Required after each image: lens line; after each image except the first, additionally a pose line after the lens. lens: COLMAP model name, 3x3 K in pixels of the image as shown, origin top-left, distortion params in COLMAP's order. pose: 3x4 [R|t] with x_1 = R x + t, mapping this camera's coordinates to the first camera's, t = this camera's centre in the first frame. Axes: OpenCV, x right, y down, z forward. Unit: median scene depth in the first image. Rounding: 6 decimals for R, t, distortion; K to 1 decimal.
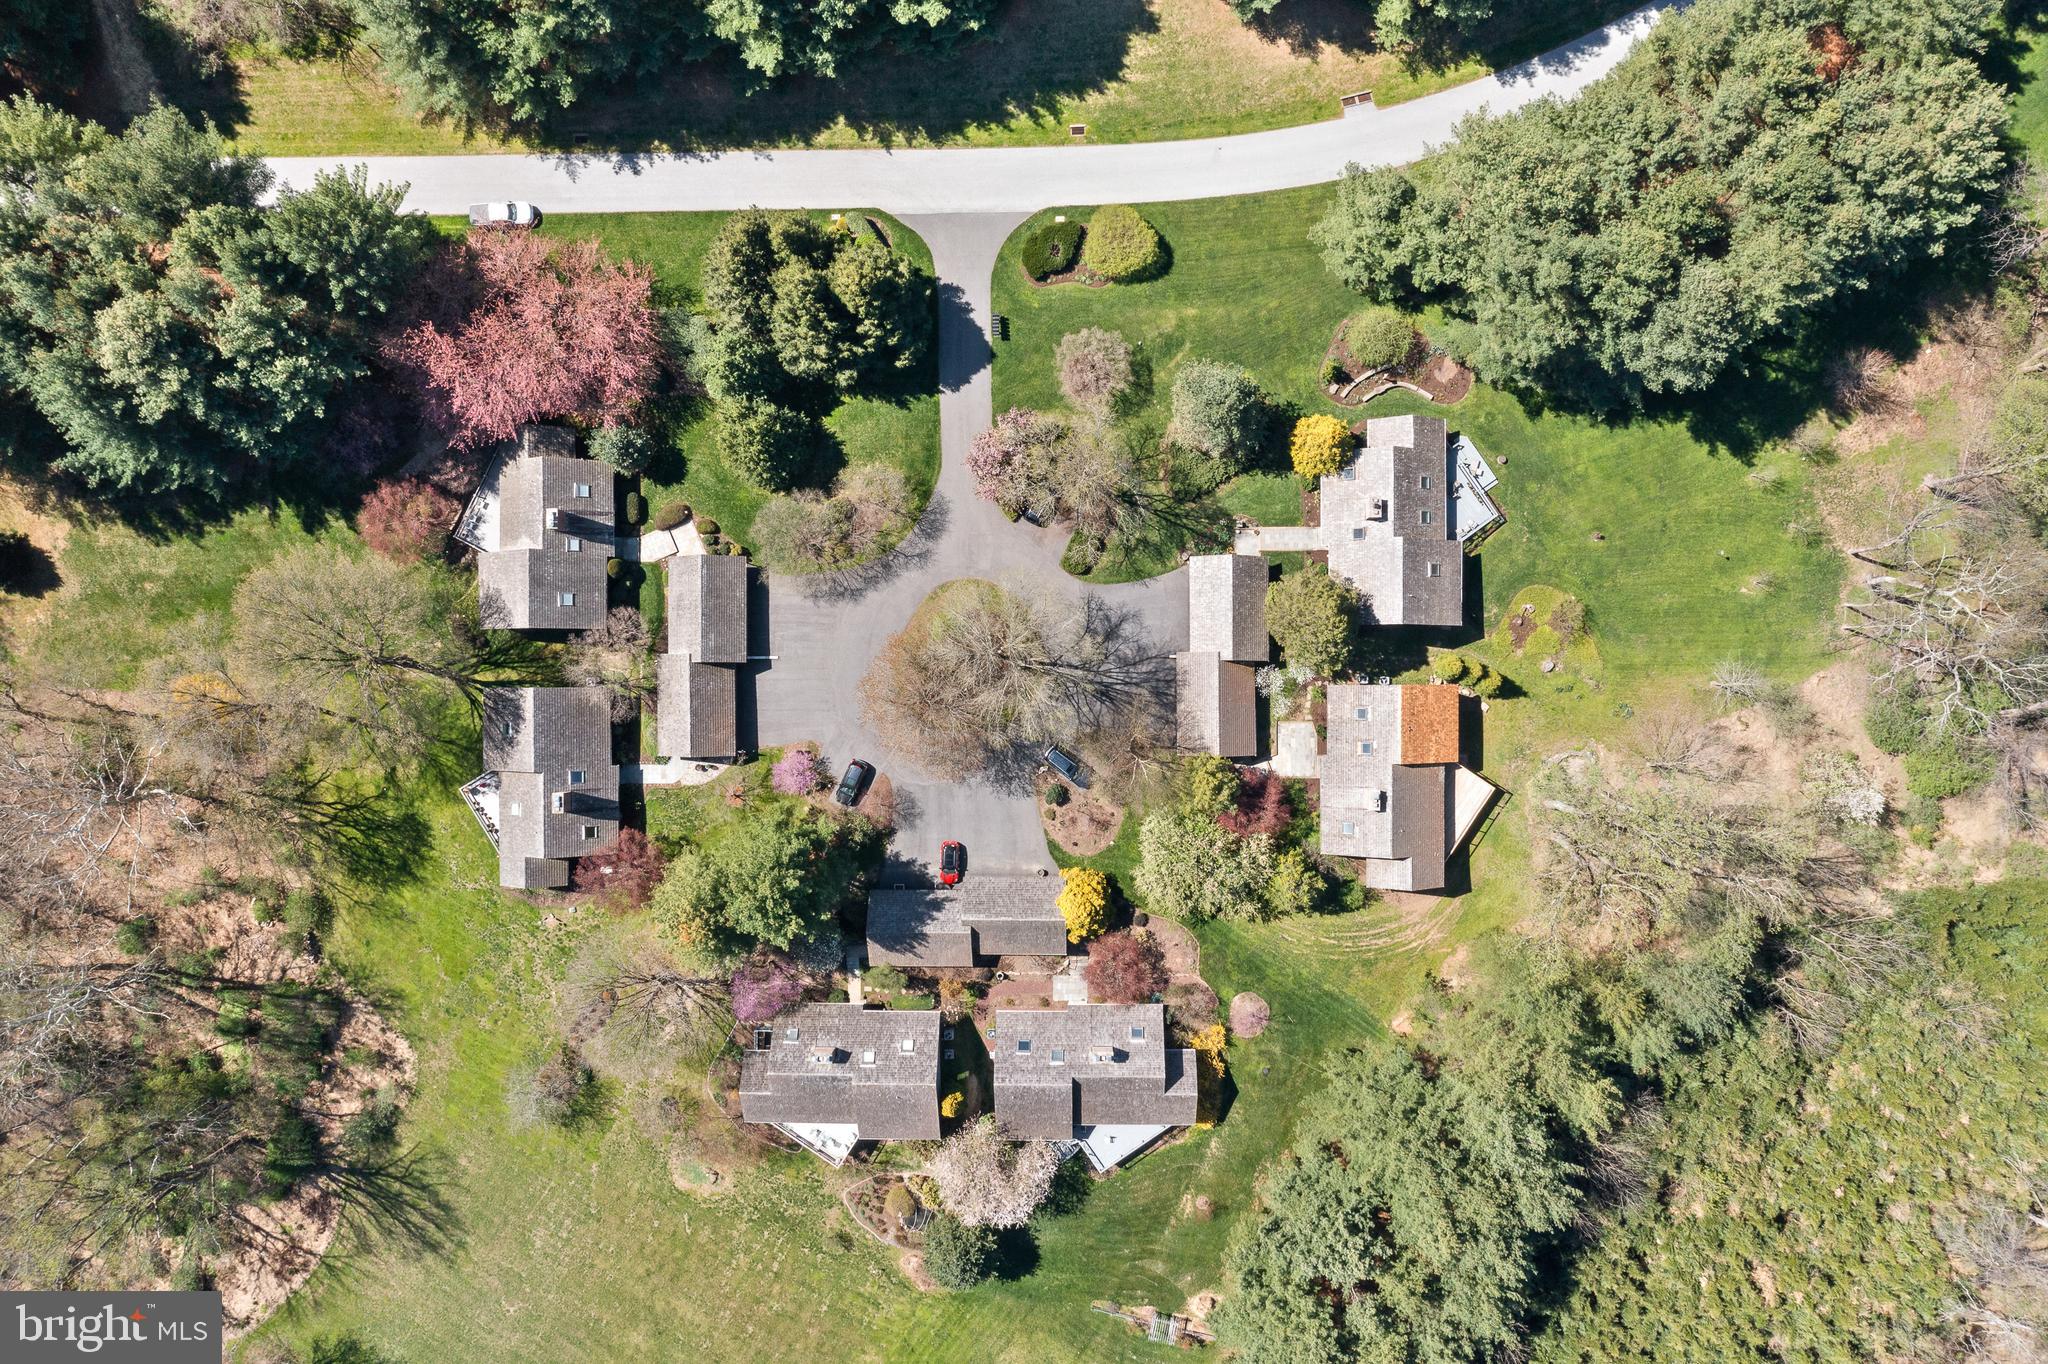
lens RADIAL K [[1598.8, 0, 1010.1], [0, 1598.8, 668.9], [0, 0, 1]] dist [-0.023823, 0.004054]
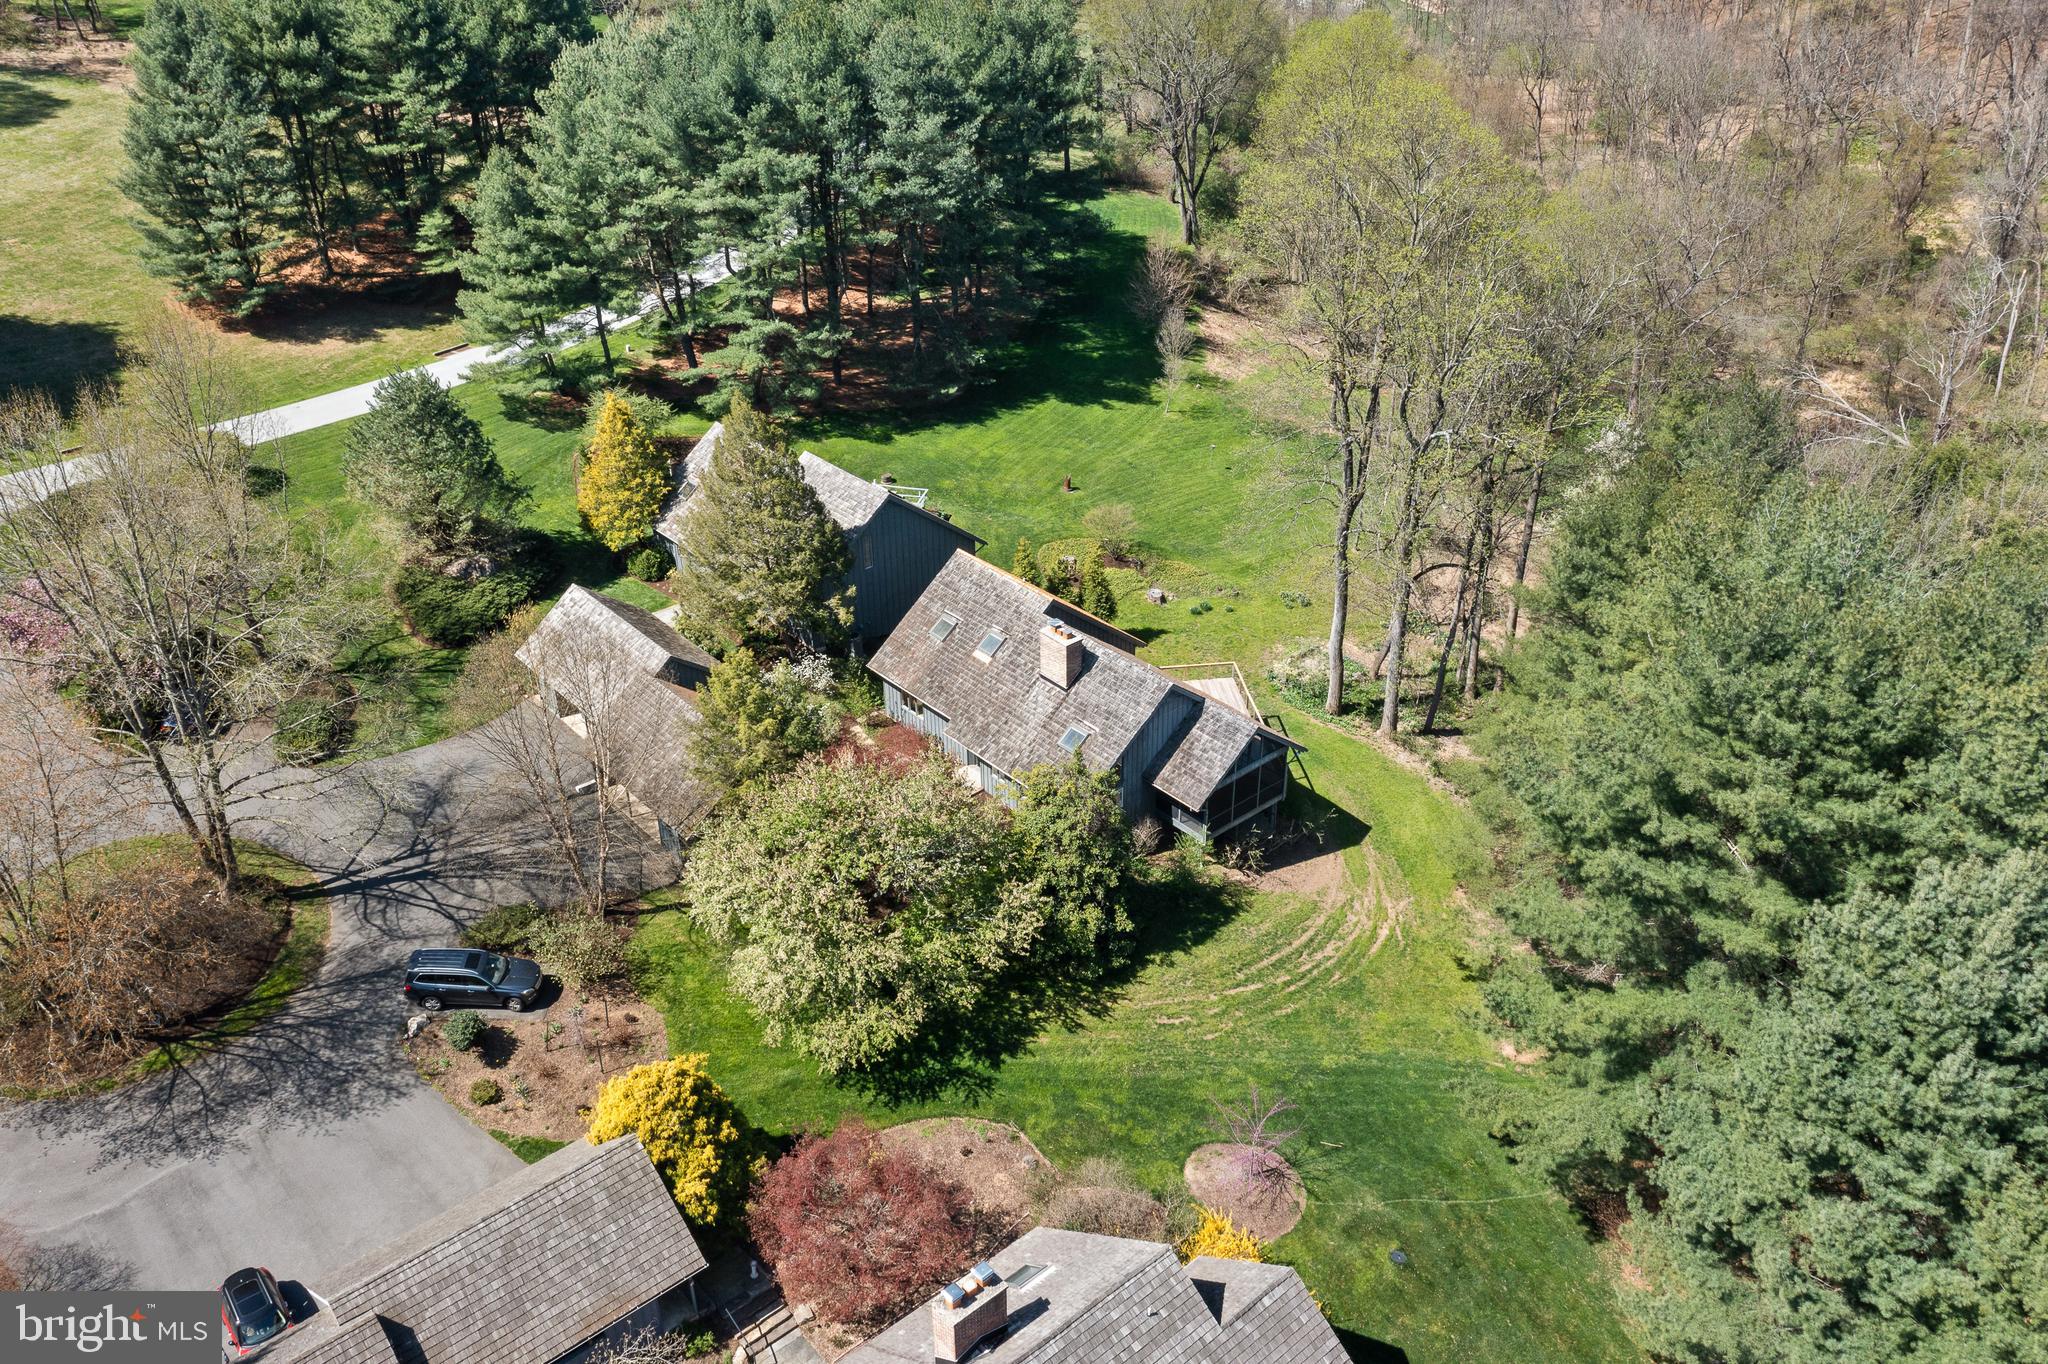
lens RADIAL K [[1598.8, 0, 1018.7], [0, 1598.8, 687.3], [0, 0, 1]] dist [-0.023823, 0.004054]
pose [[0.763780, -0.308408, 0.567031, -0.063713], [0.645391, 0.379217, -0.663072, 0.390072], [-0.010531, 0.872398, 0.488682, 0.737573]]
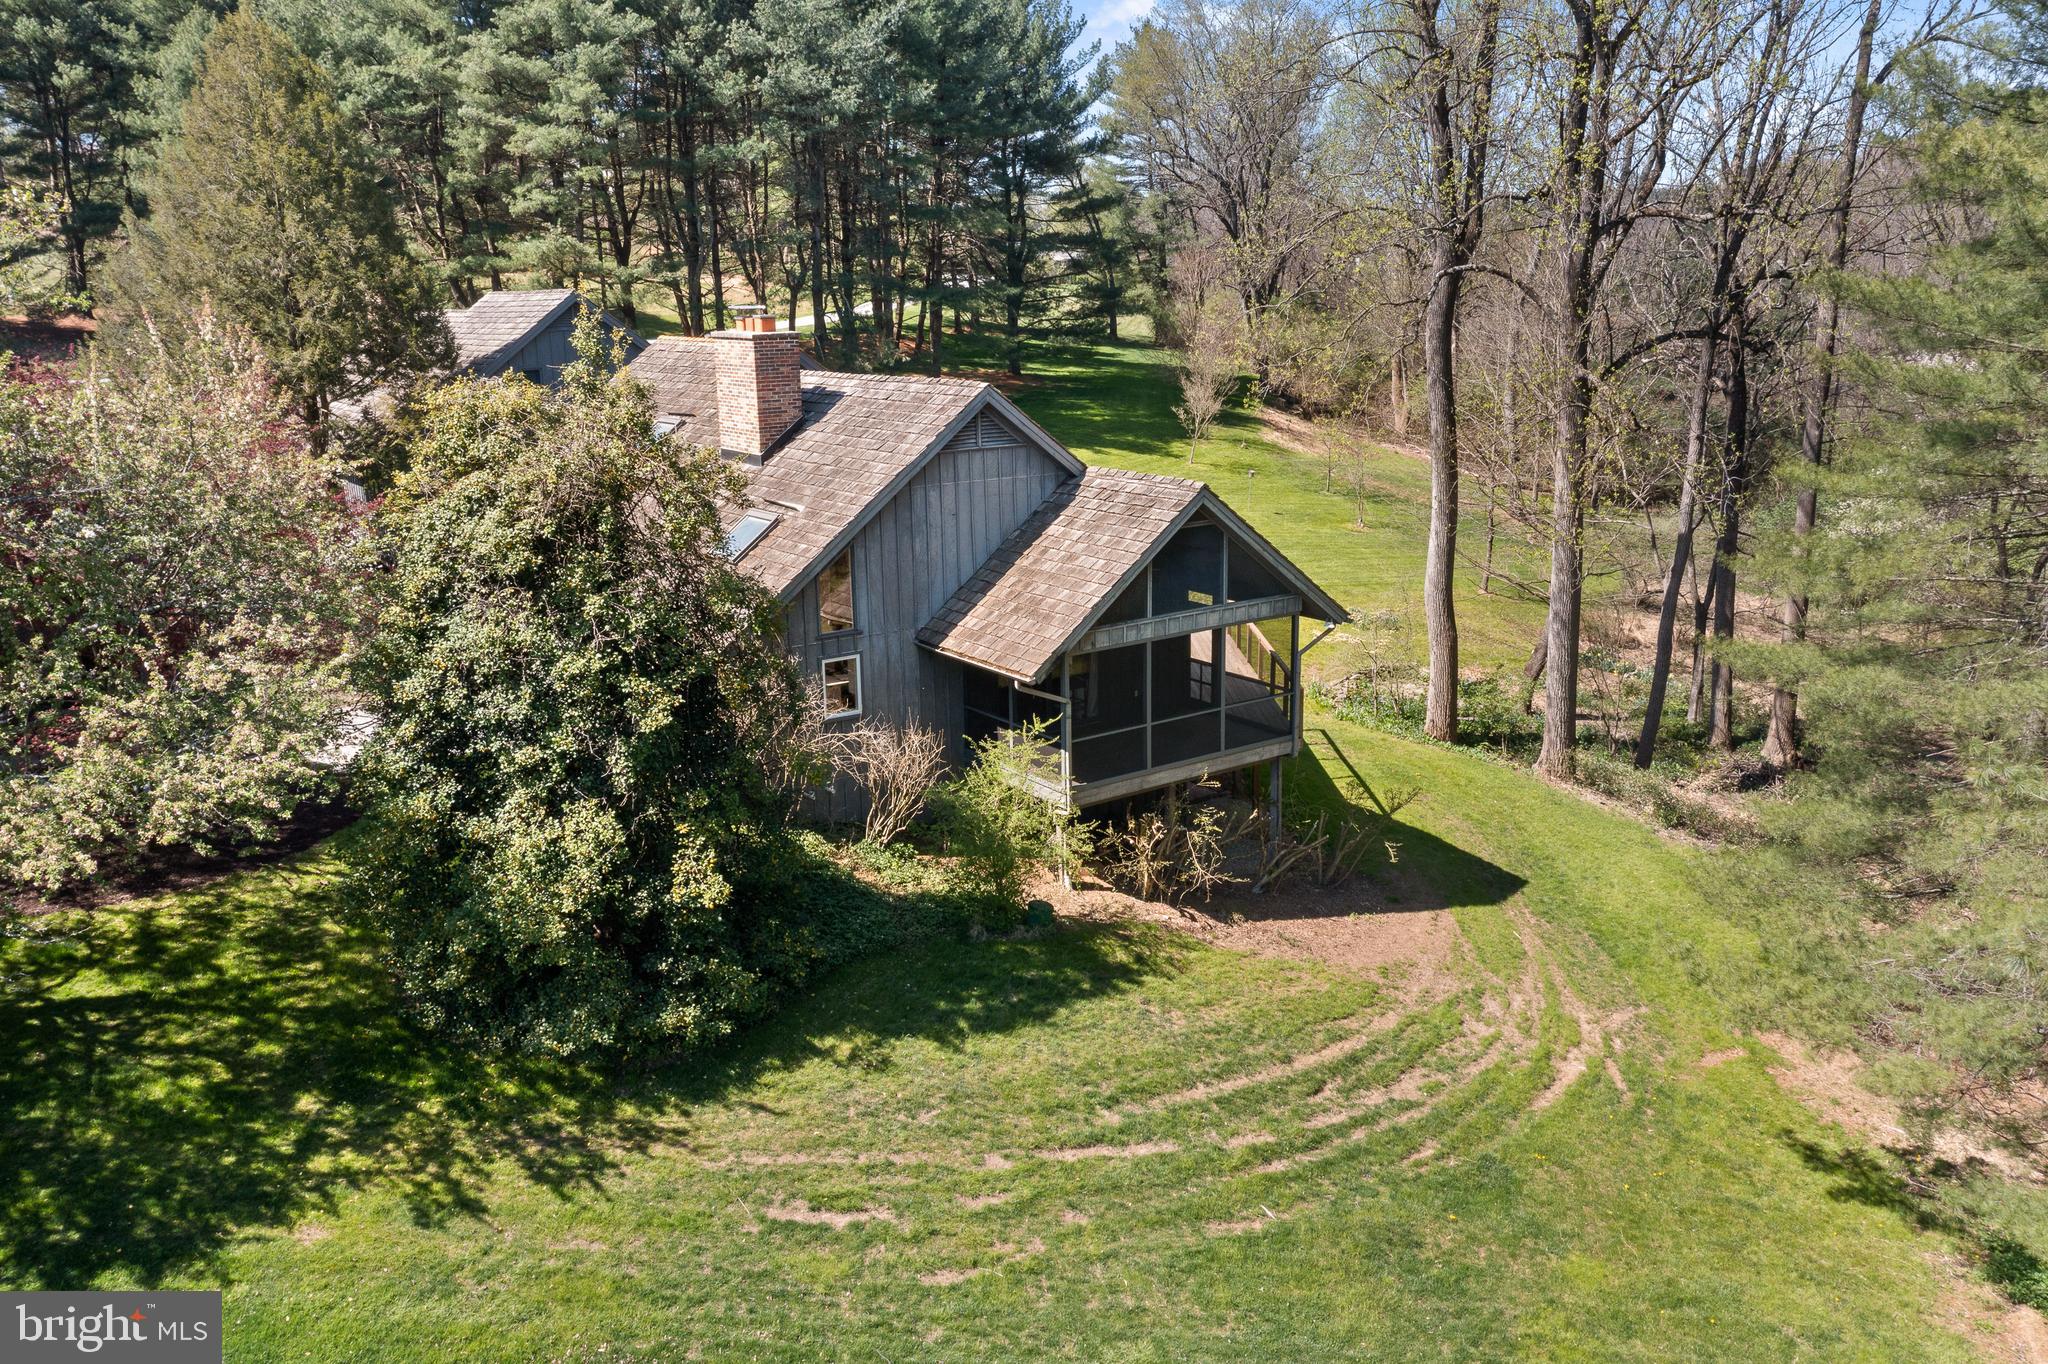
lens RADIAL K [[1598.8, 0, 1038.2], [0, 1598.8, 678.3], [0, 0, 1]] dist [-0.023823, 0.004054]
pose [[0.815131, -0.115721, 0.567600, 0.127974], [0.579198, 0.178956, -0.795302, 0.267536], [-0.009543, 0.977028, 0.212898, 0.953571]]
